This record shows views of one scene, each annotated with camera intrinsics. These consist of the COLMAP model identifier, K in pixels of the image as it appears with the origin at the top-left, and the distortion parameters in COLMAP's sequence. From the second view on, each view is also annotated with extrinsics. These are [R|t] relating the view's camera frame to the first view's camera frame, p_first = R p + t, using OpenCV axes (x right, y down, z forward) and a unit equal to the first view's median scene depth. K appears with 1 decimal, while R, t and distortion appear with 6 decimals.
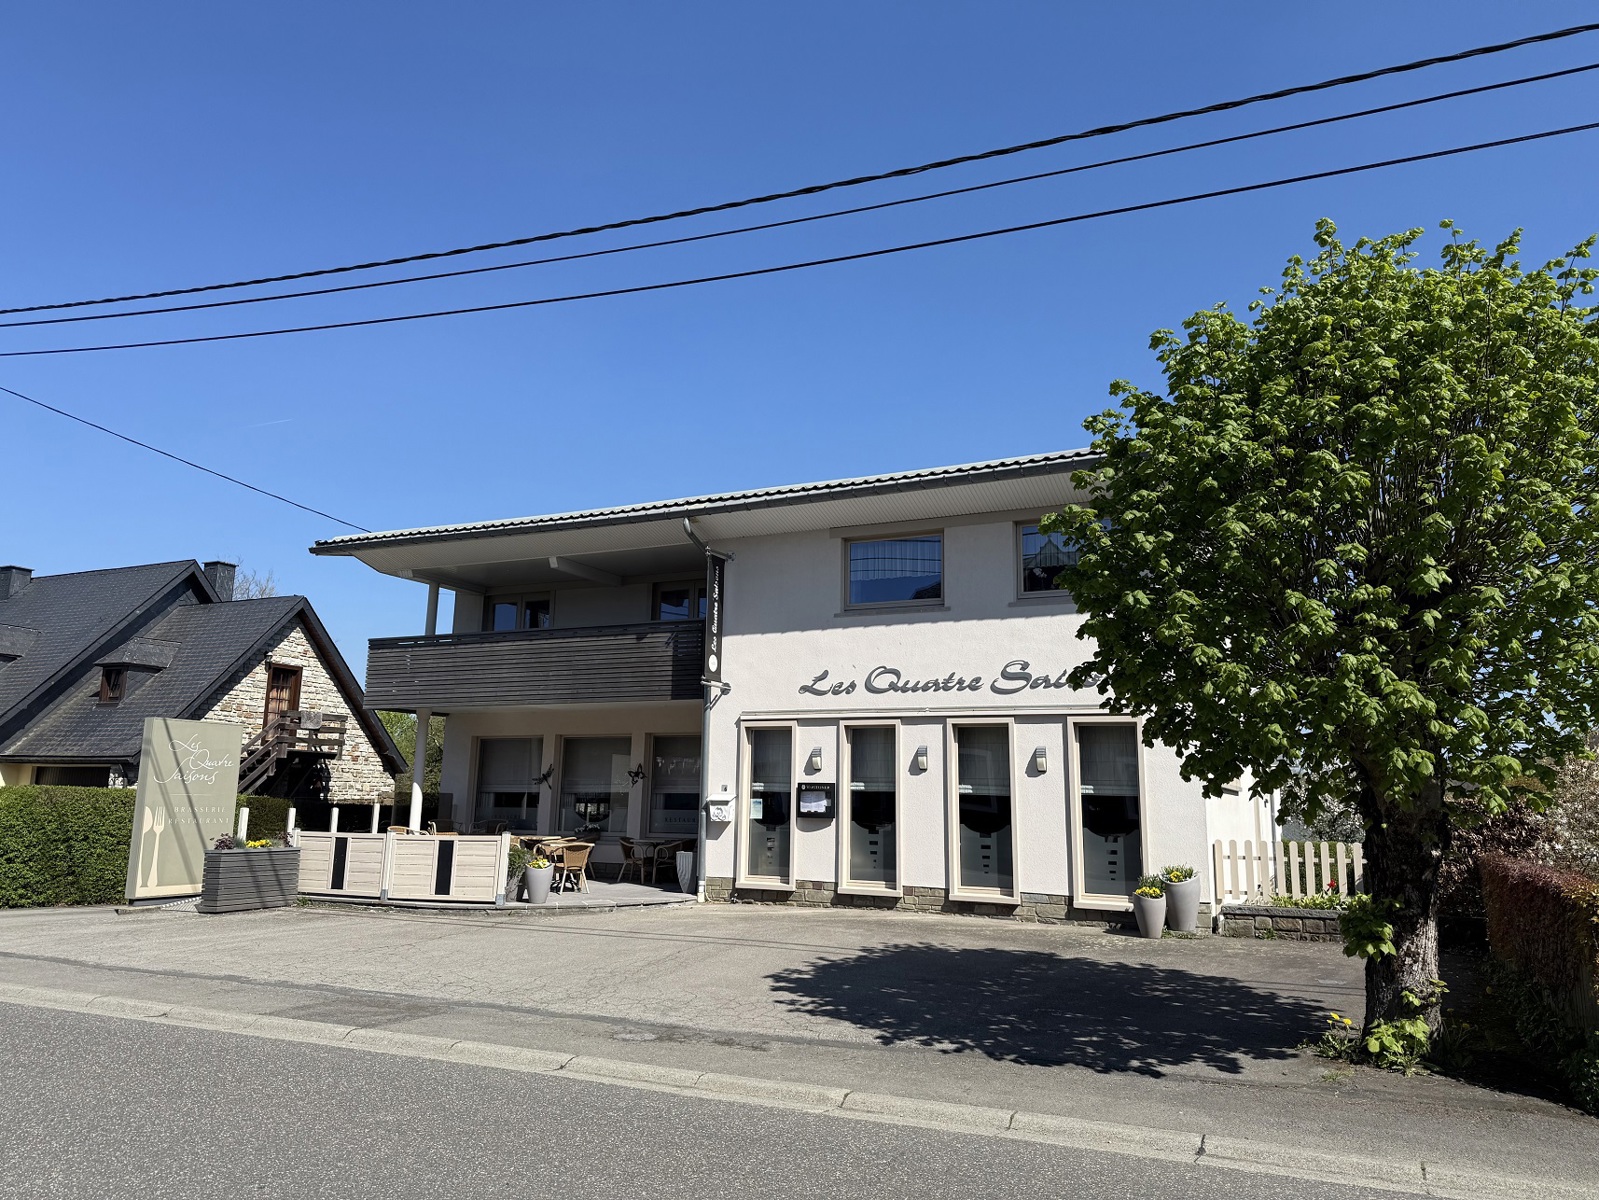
lens RADIAL K [[1083.5, 0, 799.5], [0, 1083.5, 600.0], [0, 0, 1]] dist [0.144251, -0.251096]
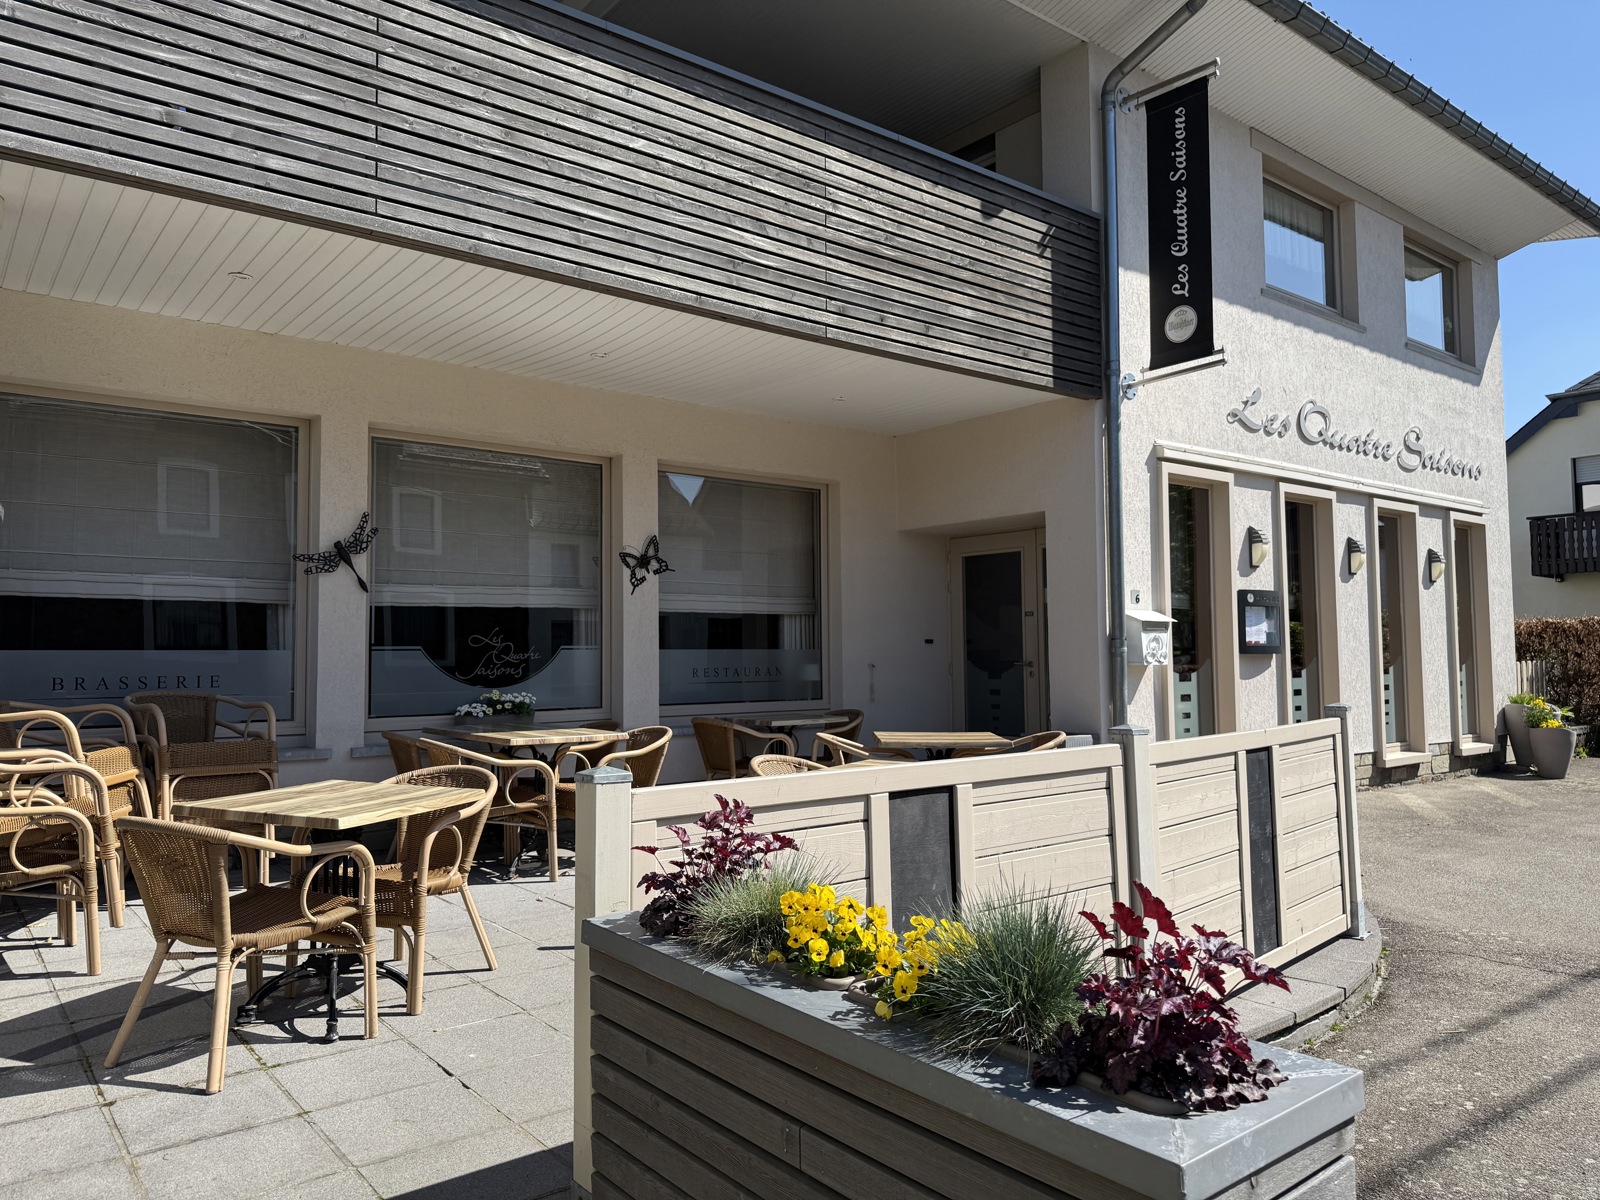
lens RADIAL K [[1084.2, 0, 800.0], [0, 1084.2, 600.0], [0, 0, 1]] dist [0.144251, -0.251096]
pose [[0.451505, 0.027500, 0.891845, -0.577485], [-0.148400, 0.987918, 0.044666, 0.180991], [-0.879841, -0.152517, 0.450131, 0.947492]]
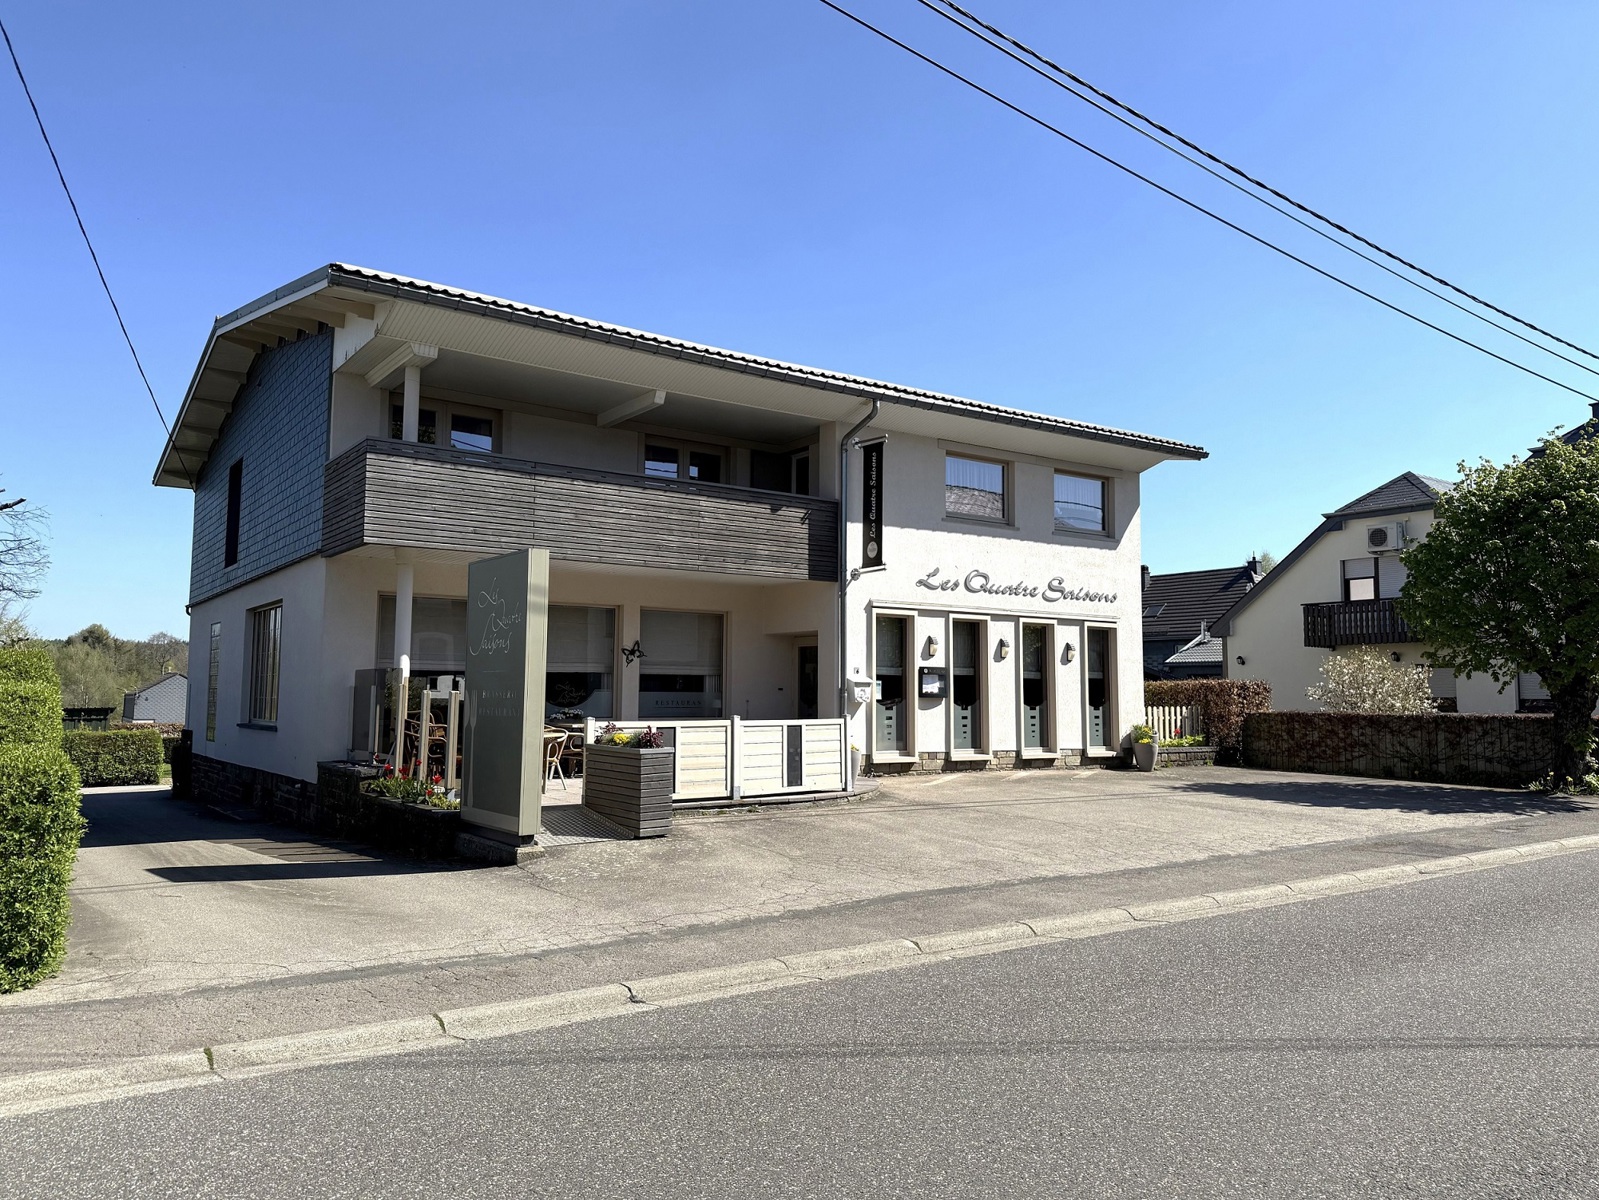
lens RADIAL K [[1113.2, 0, 799.5], [0, 1113.2, 600.0], [0, 0, 1]] dist [0.142783, 0.000094]
pose [[0.504556, 0.061676, 0.861173, -1.045115], [-0.157551, 0.987275, 0.021601, 0.095990], [-0.848882, -0.146578, 0.507852, 0.539004]]
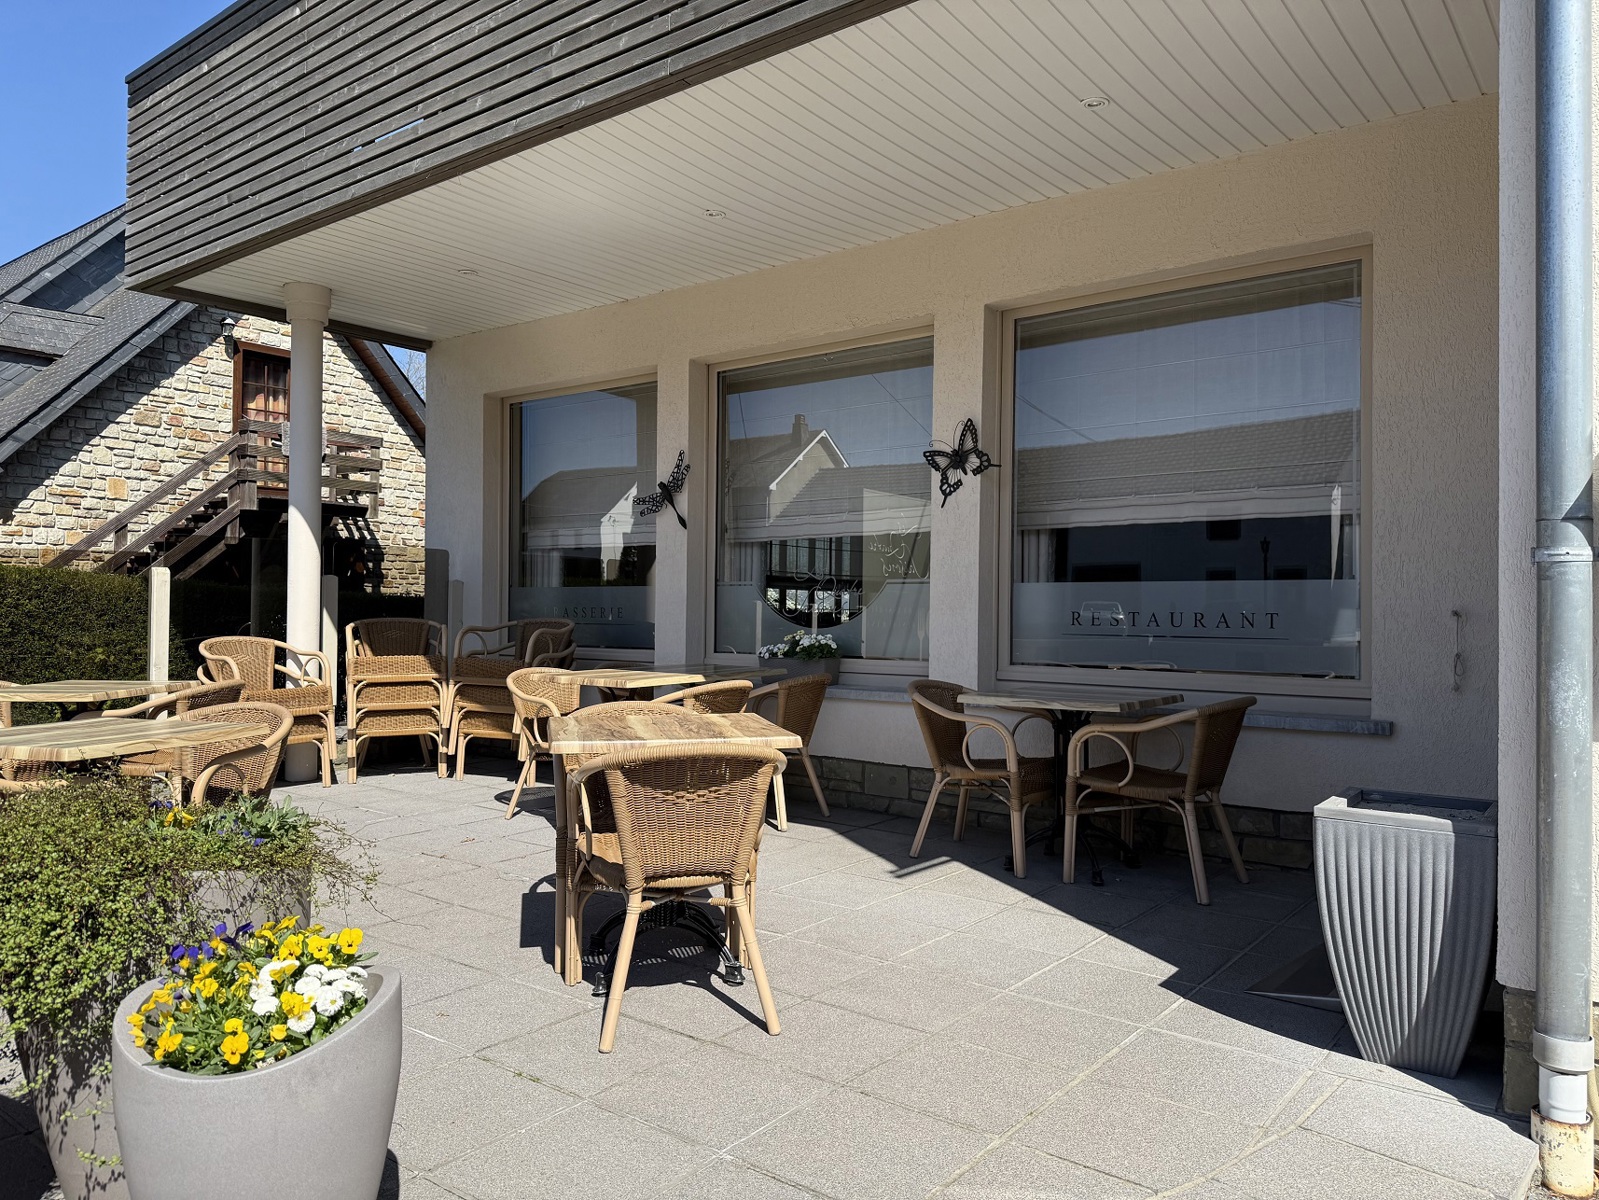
lens RADIAL K [[1113.2, 0, 799.5], [0, 1113.2, 600.0], [0, 0, 1]] dist [0.142783, 0.000094]
pose [[0.975428, -0.010065, -0.220087, -0.154703], [0.046956, 0.985502, 0.163039, 0.179950], [0.215255, -0.169367, 0.961759, 0.871556]]
